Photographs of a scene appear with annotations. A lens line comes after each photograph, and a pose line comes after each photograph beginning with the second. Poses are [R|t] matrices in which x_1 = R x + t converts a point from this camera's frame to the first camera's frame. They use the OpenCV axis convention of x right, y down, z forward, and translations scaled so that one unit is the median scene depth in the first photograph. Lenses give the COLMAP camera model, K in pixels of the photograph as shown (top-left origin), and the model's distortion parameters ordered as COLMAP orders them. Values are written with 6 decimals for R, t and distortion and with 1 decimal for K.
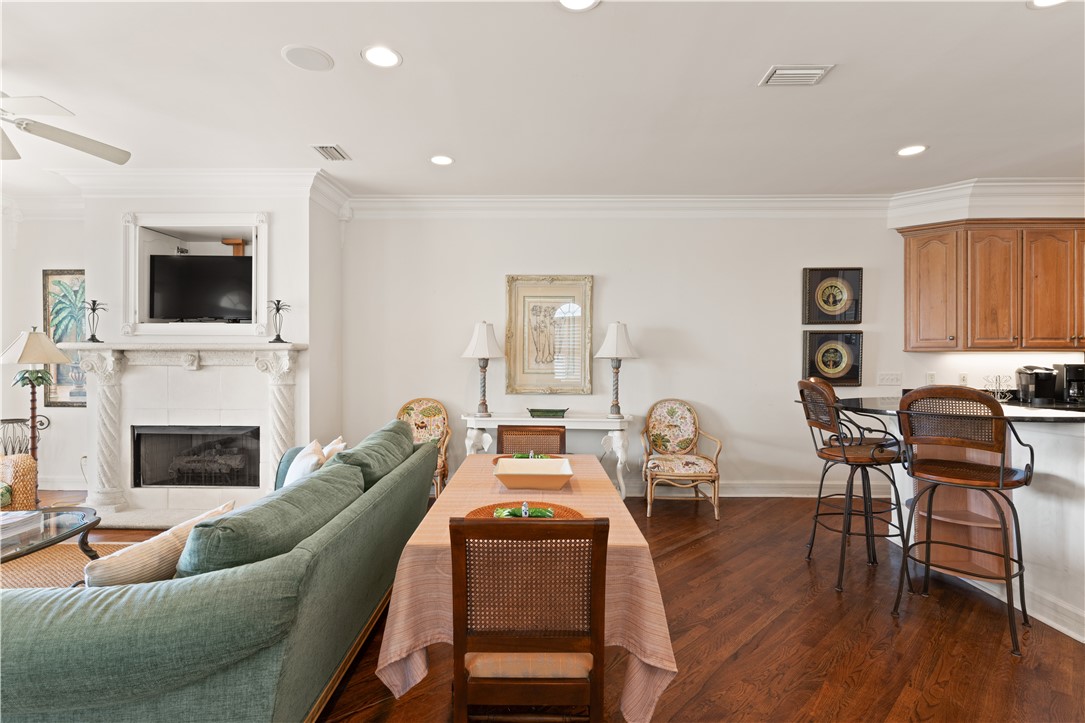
lens RADIAL K [[523.3, 0, 530.7], [0, 523.3, 357.8], [0, 0, 1]] dist [-0.001906, -0.000977]
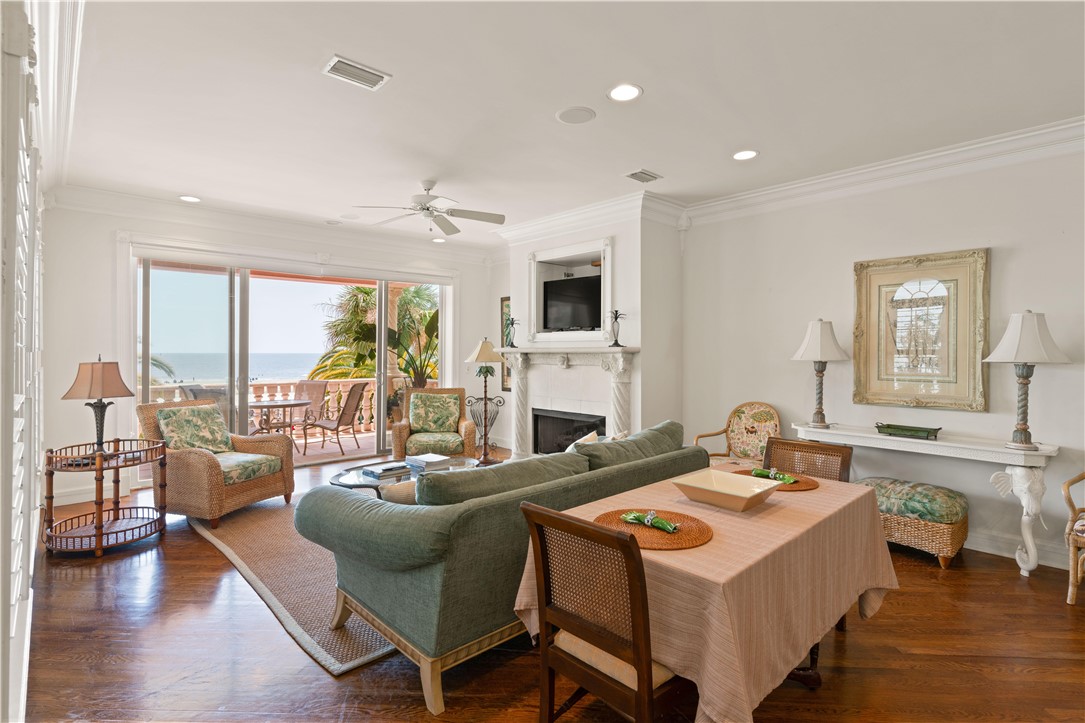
lens RADIAL K [[522.4, 0, 537.2], [0, 522.4, 353.5], [0, 0, 1]] dist [0.000988, 0.000600]
pose [[0.698349, -0.000304, -0.715757, 0.226087], [-0.000979, 0.999999, -0.001379, -0.011132], [0.715756, 0.001663, 0.698348, 0.052876]]
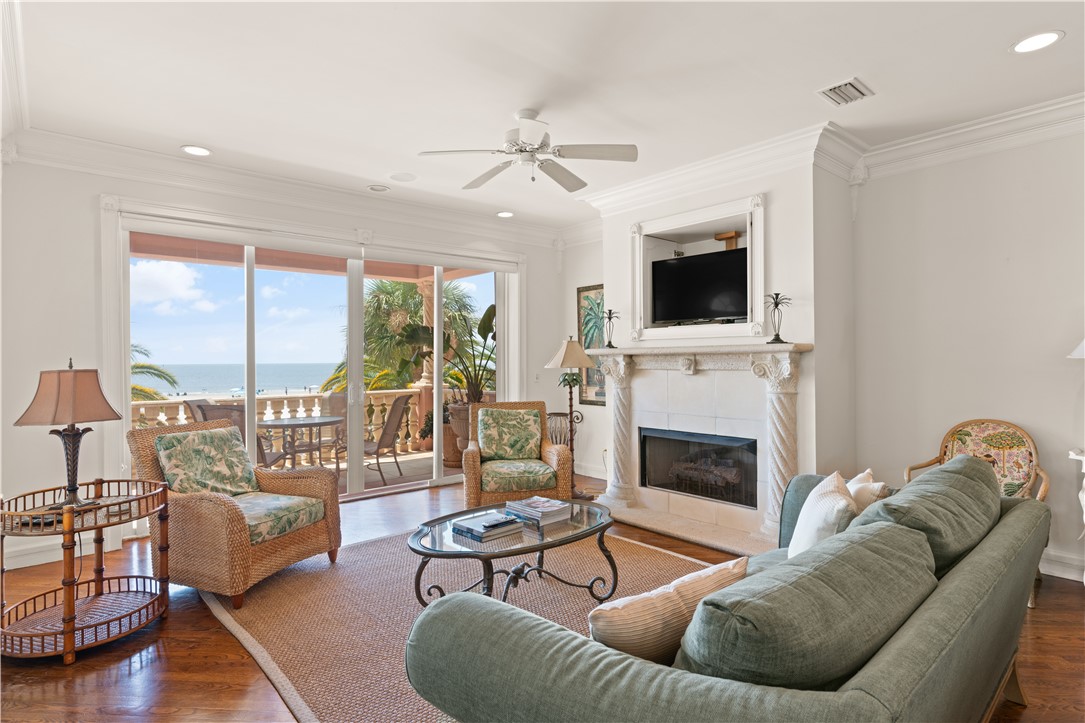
lens RADIAL K [[558.6, 0, 542.5], [0, 558.6, 361.5], [0, 0, 1]] dist [0.003556, -0.000554]
pose [[0.677761, -0.006487, -0.735253, -0.072002], [0.008422, 0.999964, -0.001059, -0.001671], [0.735234, -0.005475, 0.677791, 0.101751]]
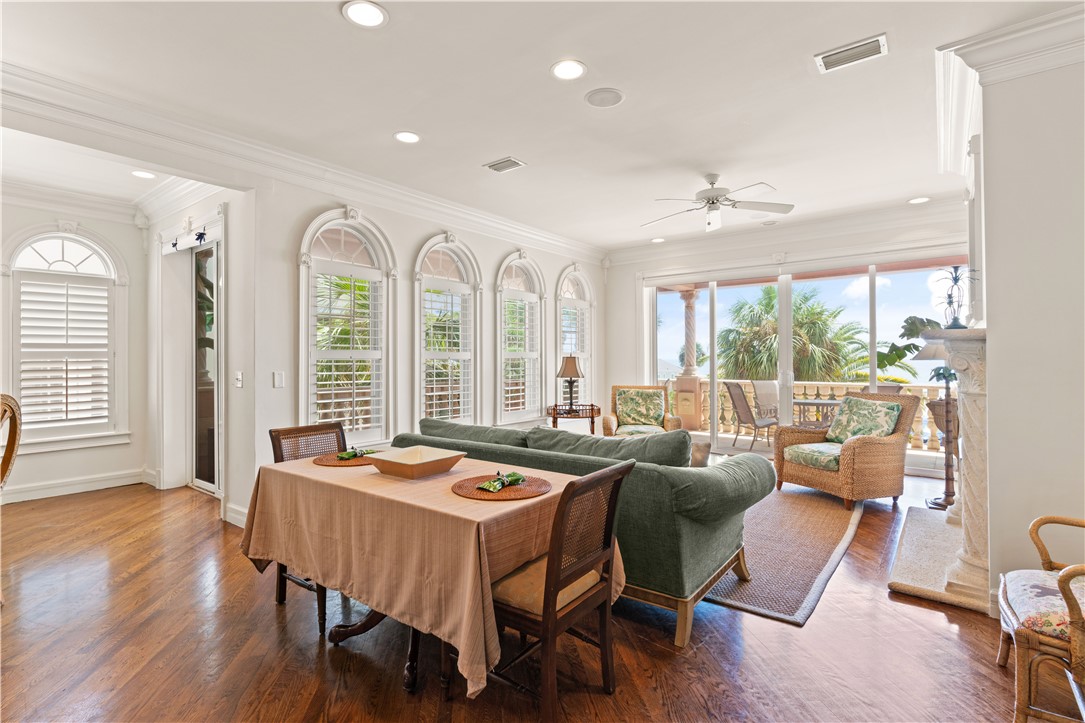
lens RADIAL K [[522.4, 0, 537.2], [0, 522.4, 353.5], [0, 0, 1]] dist [0.000988, 0.000600]
pose [[-0.587429, -0.009782, -0.809217, 0.363428], [-0.000455, 0.999931, -0.011757, 0.010192], [0.809276, -0.006538, -0.587392, 0.930798]]
